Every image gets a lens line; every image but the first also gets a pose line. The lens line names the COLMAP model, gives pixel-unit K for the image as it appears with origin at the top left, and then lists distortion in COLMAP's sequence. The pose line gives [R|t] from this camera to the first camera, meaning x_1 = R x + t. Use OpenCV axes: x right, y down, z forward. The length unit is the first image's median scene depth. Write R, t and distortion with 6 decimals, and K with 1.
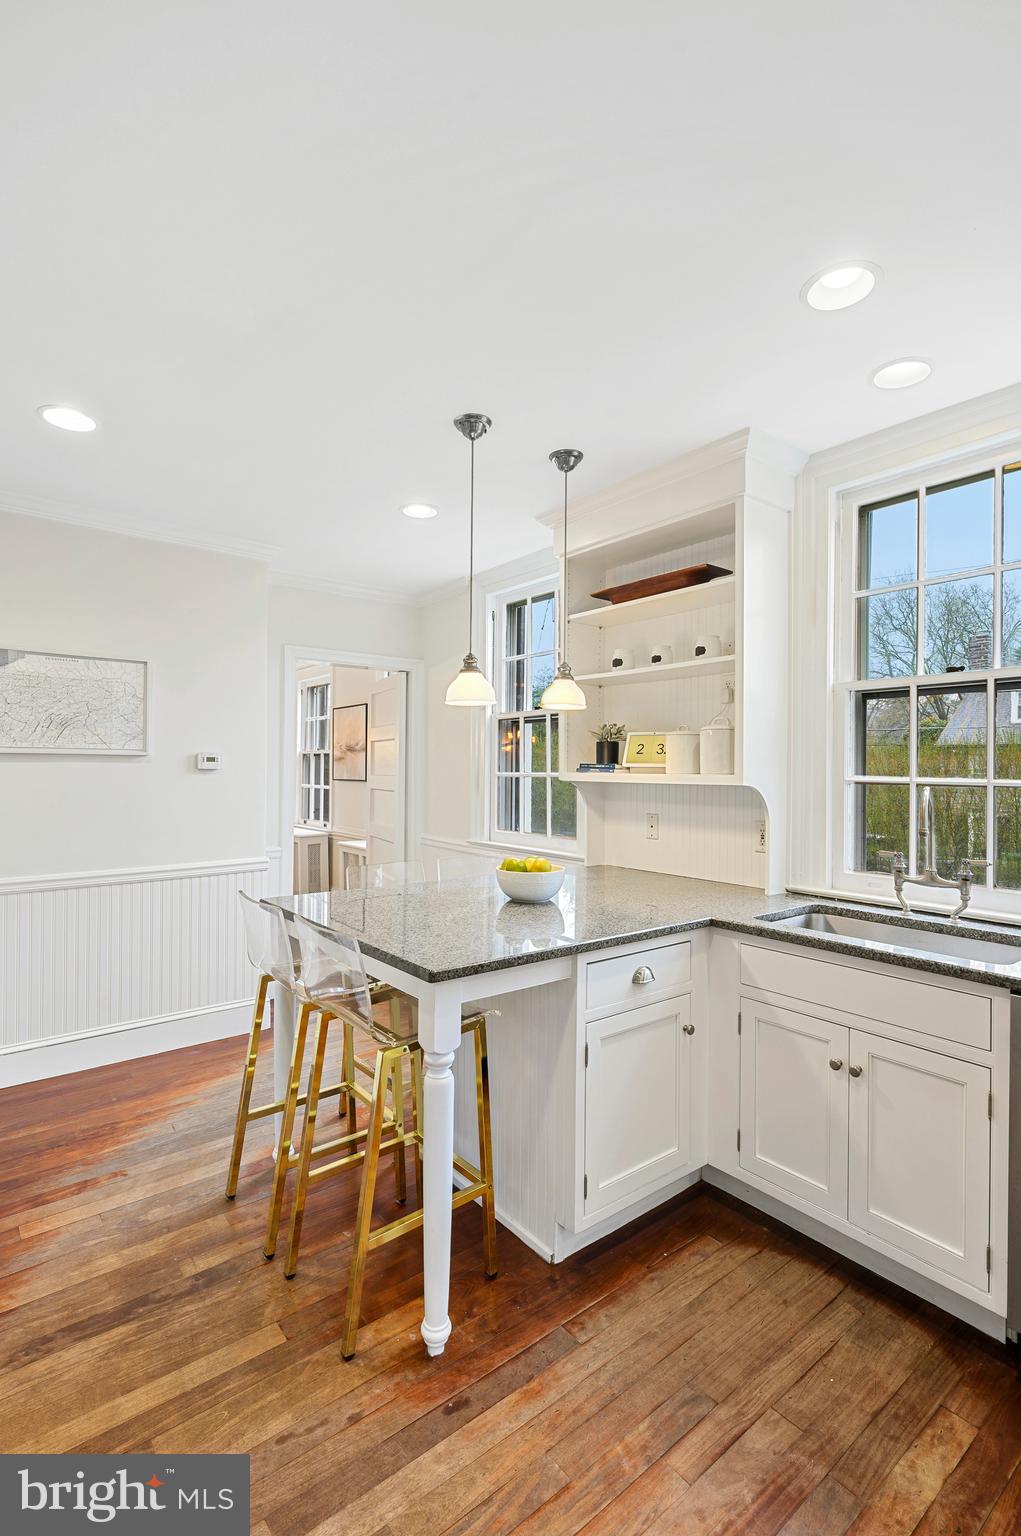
lens RADIAL K [[717.2, 0, 517.7], [0, 717.2, 770.3], [0, 0, 1]] dist [-0.001197, 0.000301]
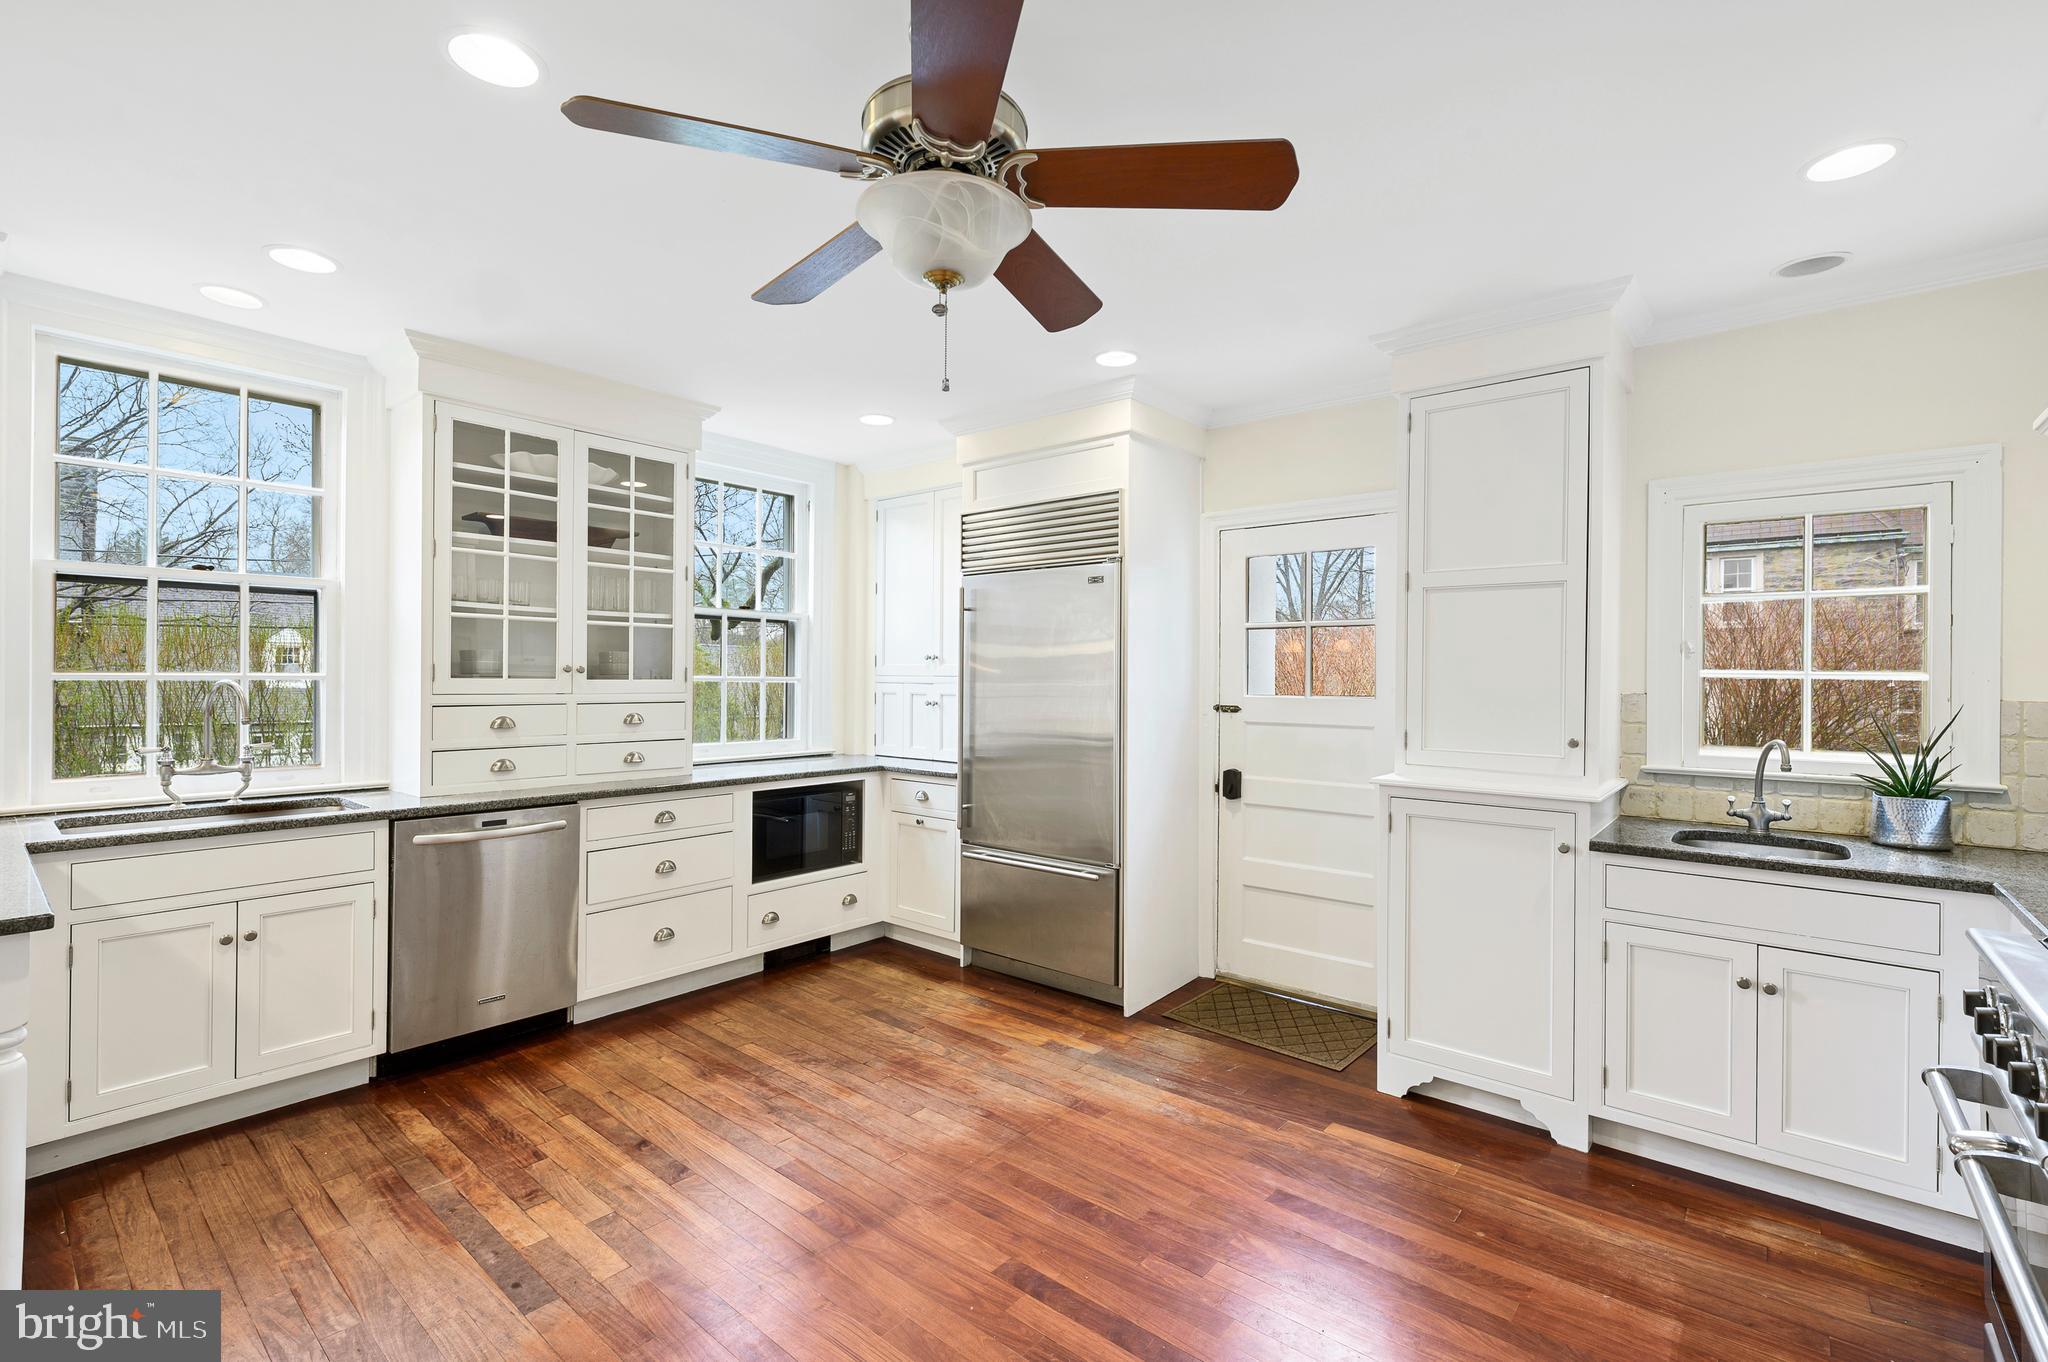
lens RADIAL K [[913.1, 0, 1026.3], [0, 913.1, 679.1], [0, 0, 1]] dist [0.004104, -0.000116]
pose [[-0.199594, -0.014630, 0.979769, -0.962925], [-0.009071, 0.999873, 0.013082, -0.007285], [-0.979837, -0.006277, -0.199702, 0.088386]]
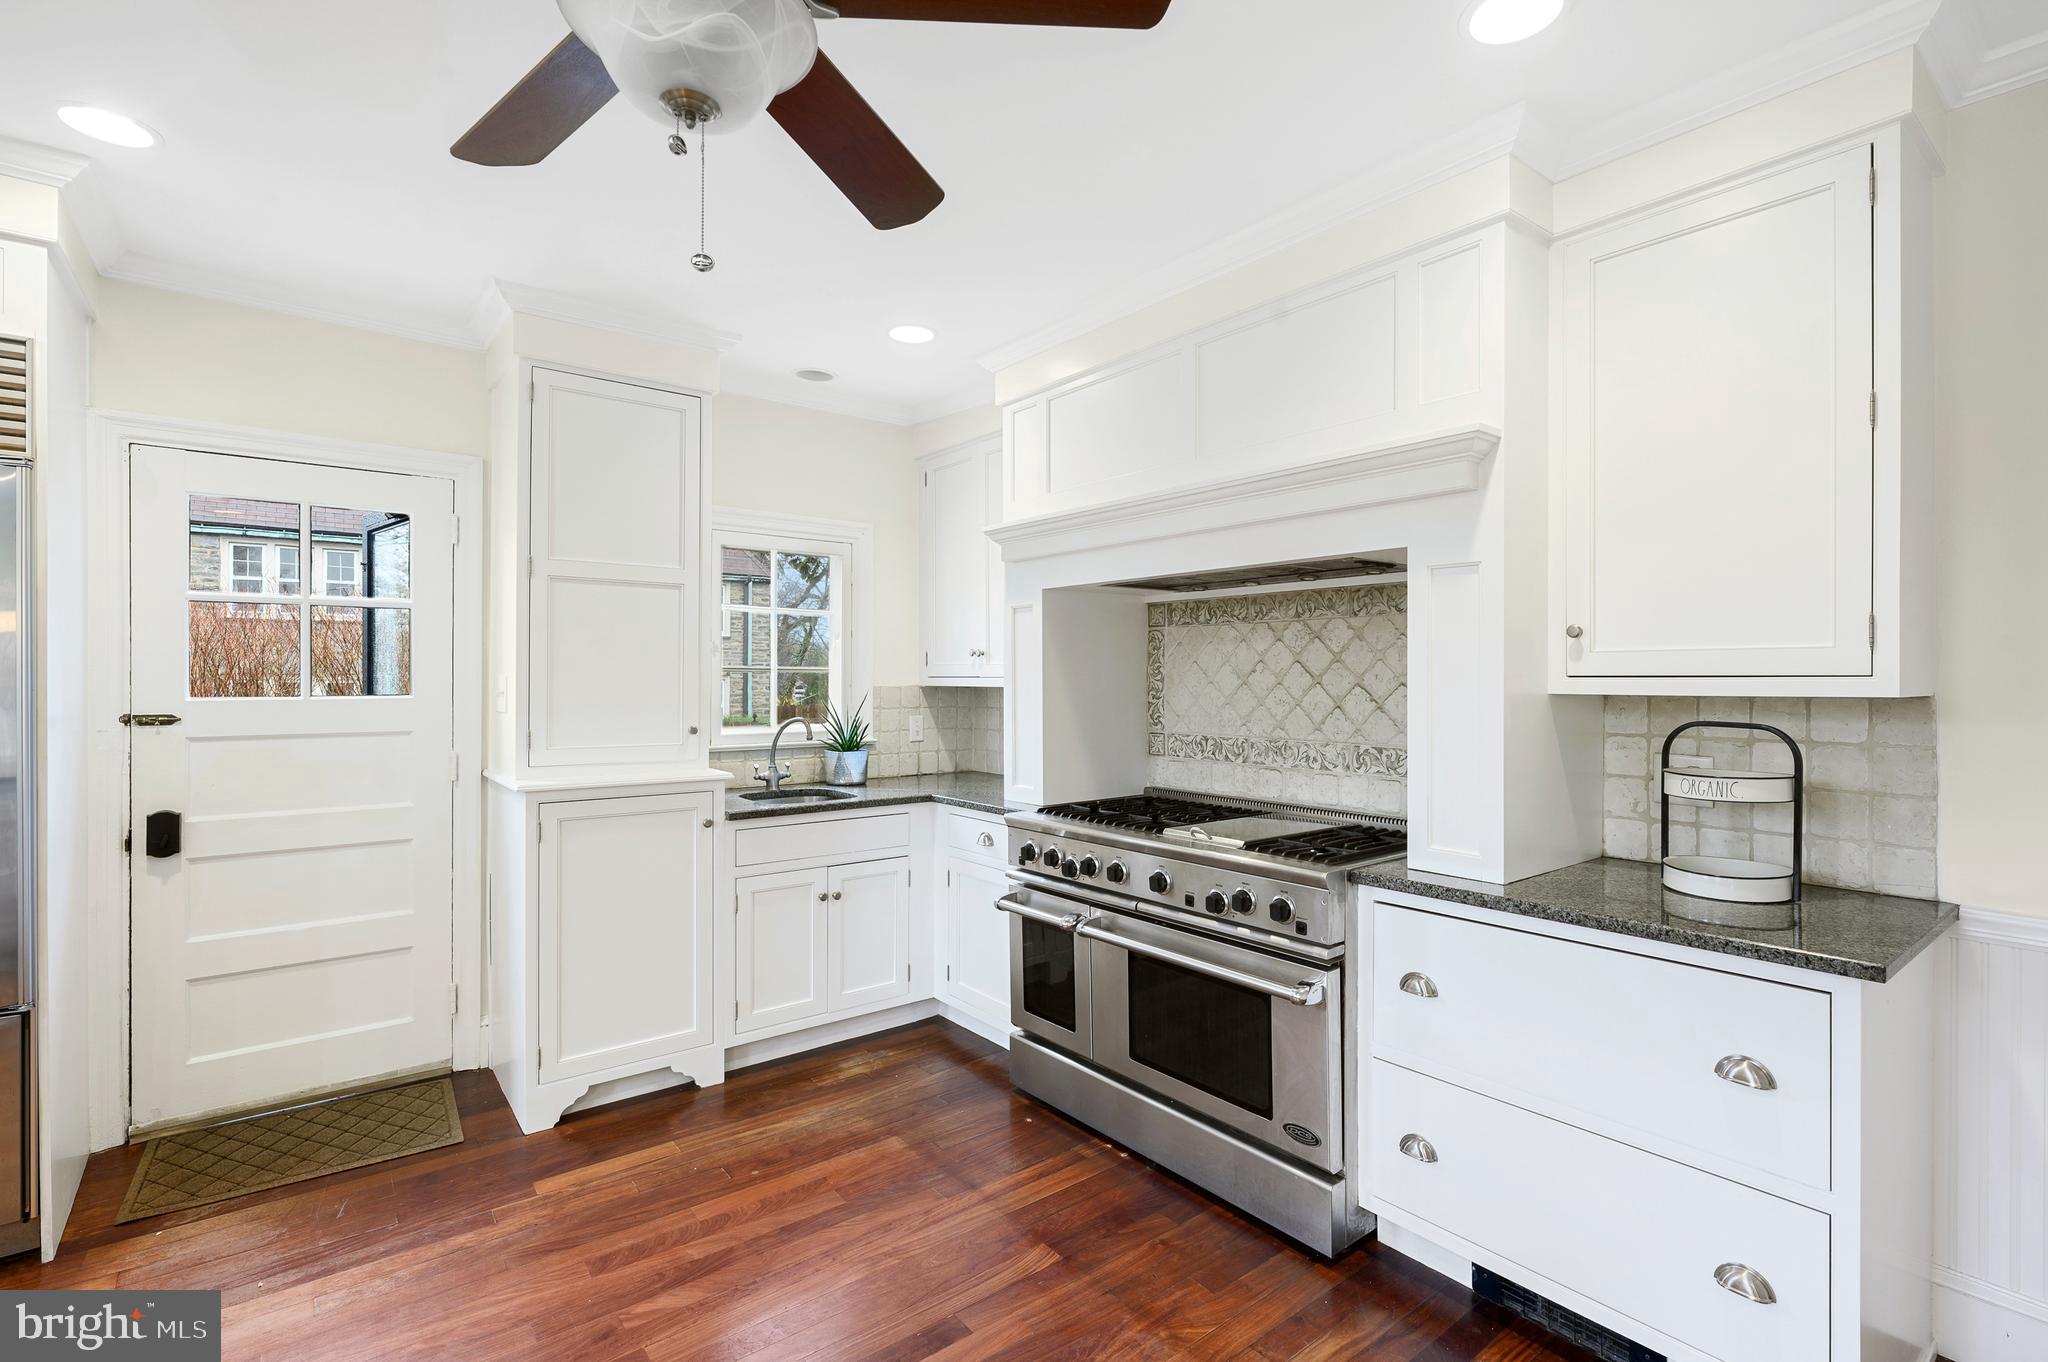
lens RADIAL K [[956.3, 0, 1030.1], [0, 956.3, 682.2], [0, 0, 1]] dist [-0.001197, 0.000301]
pose [[-0.999914, -0.012984, 0.001632, -0.423336], [-0.012973, 0.999895, 0.006477, -0.000413], [-0.001716, 0.006455, -0.999978, 0.553081]]
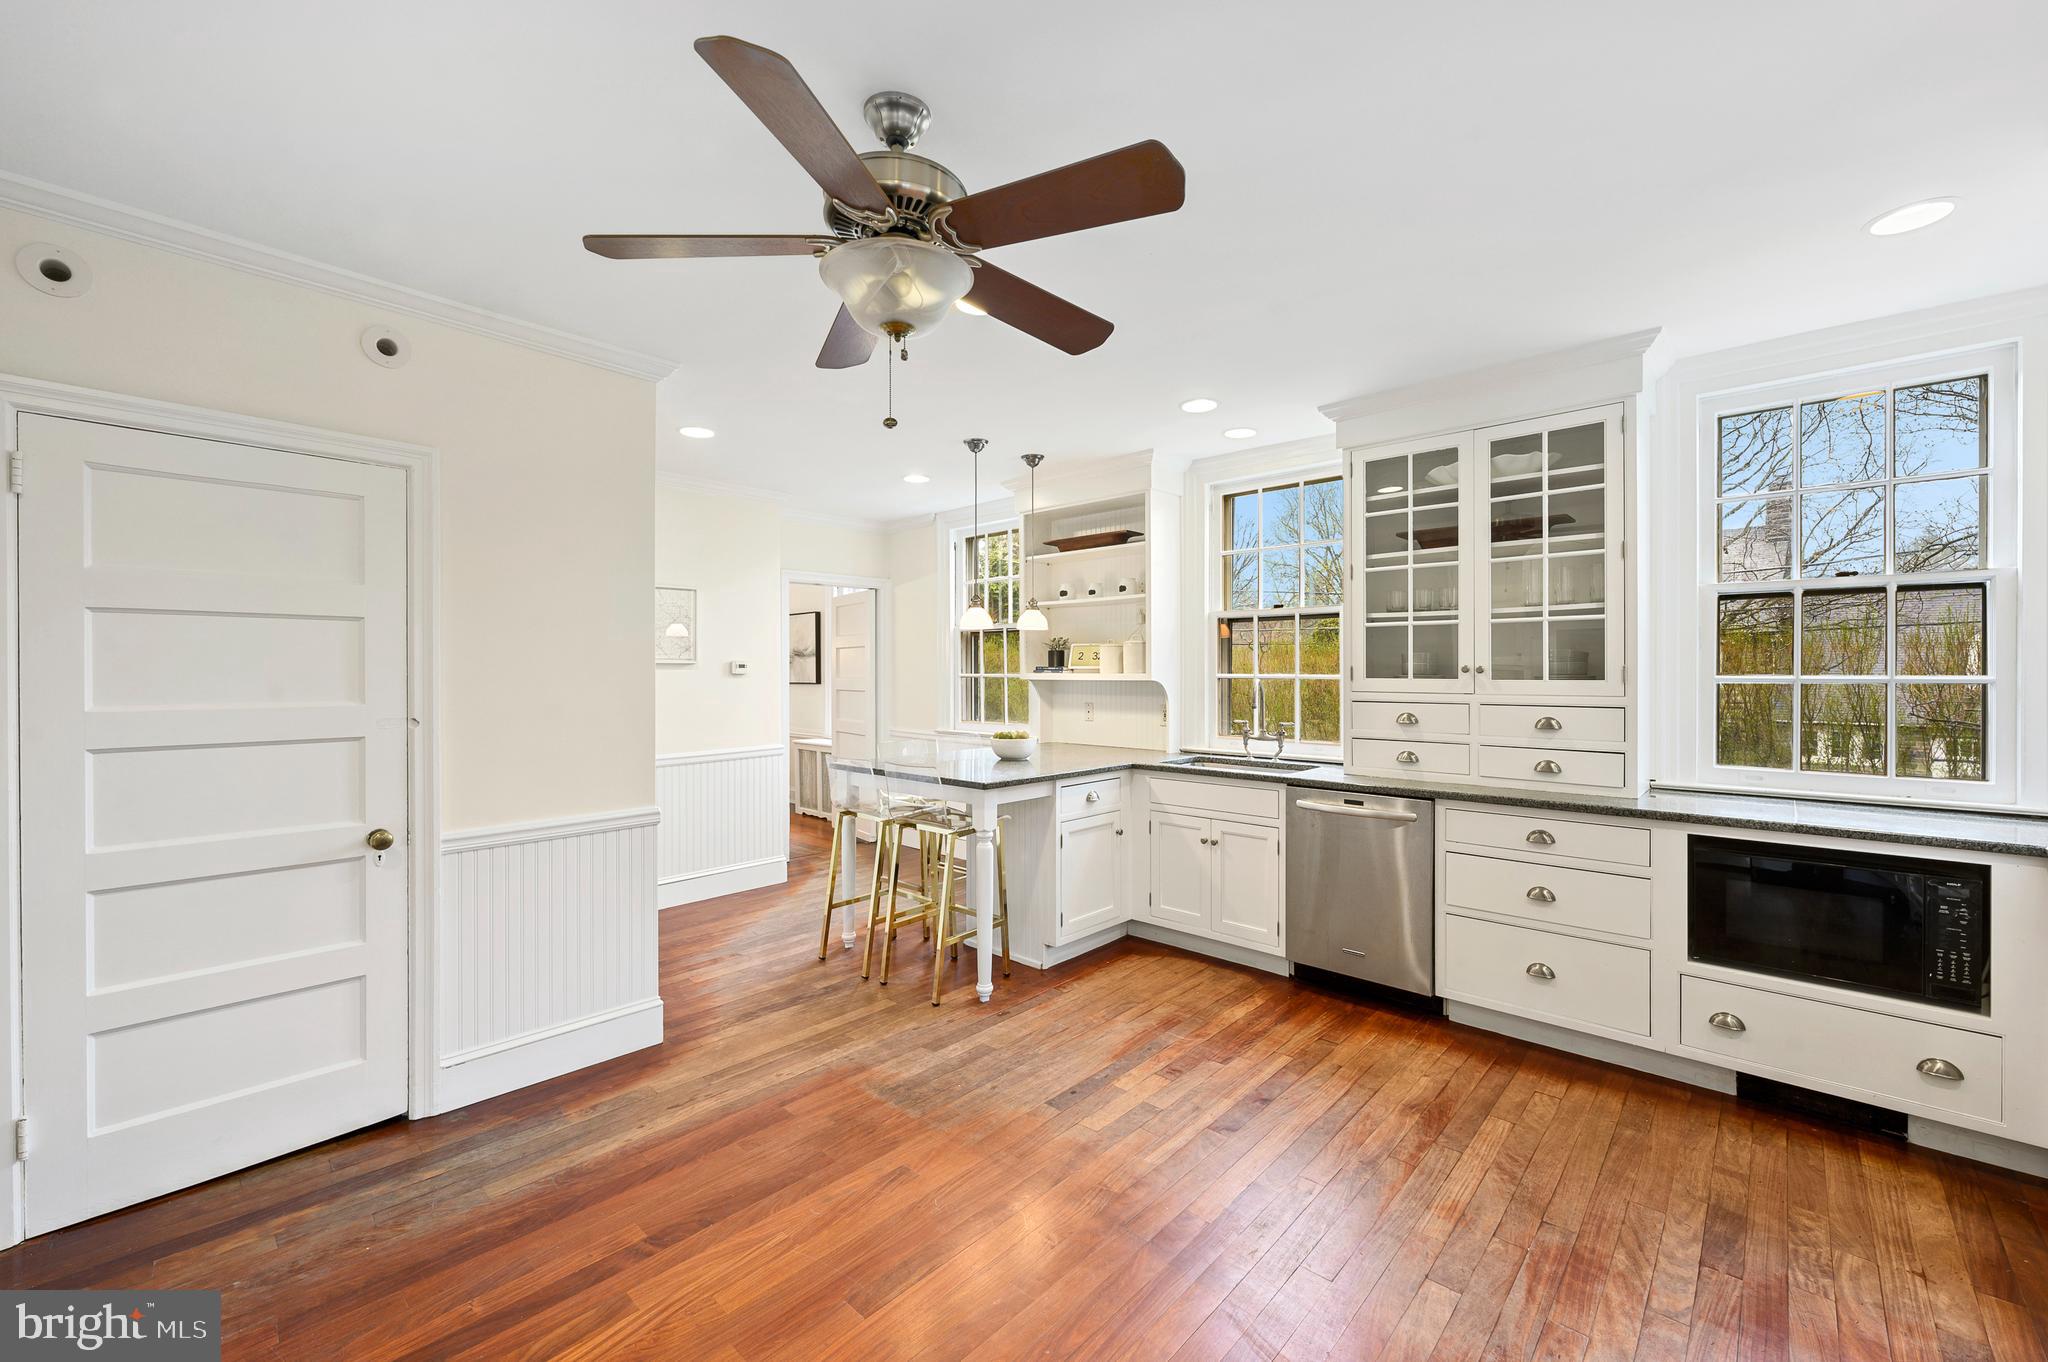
lens RADIAL K [[822.0, 0, 1025.8], [0, 822.0, 677.6], [0, 0, 1]] dist [0.000416, 0.000095]
pose [[0.989608, -0.011417, 0.143335, -0.220258], [0.010418, 0.999916, 0.007715, -0.001380], [-0.143411, -0.006142, 0.989644, -0.759283]]
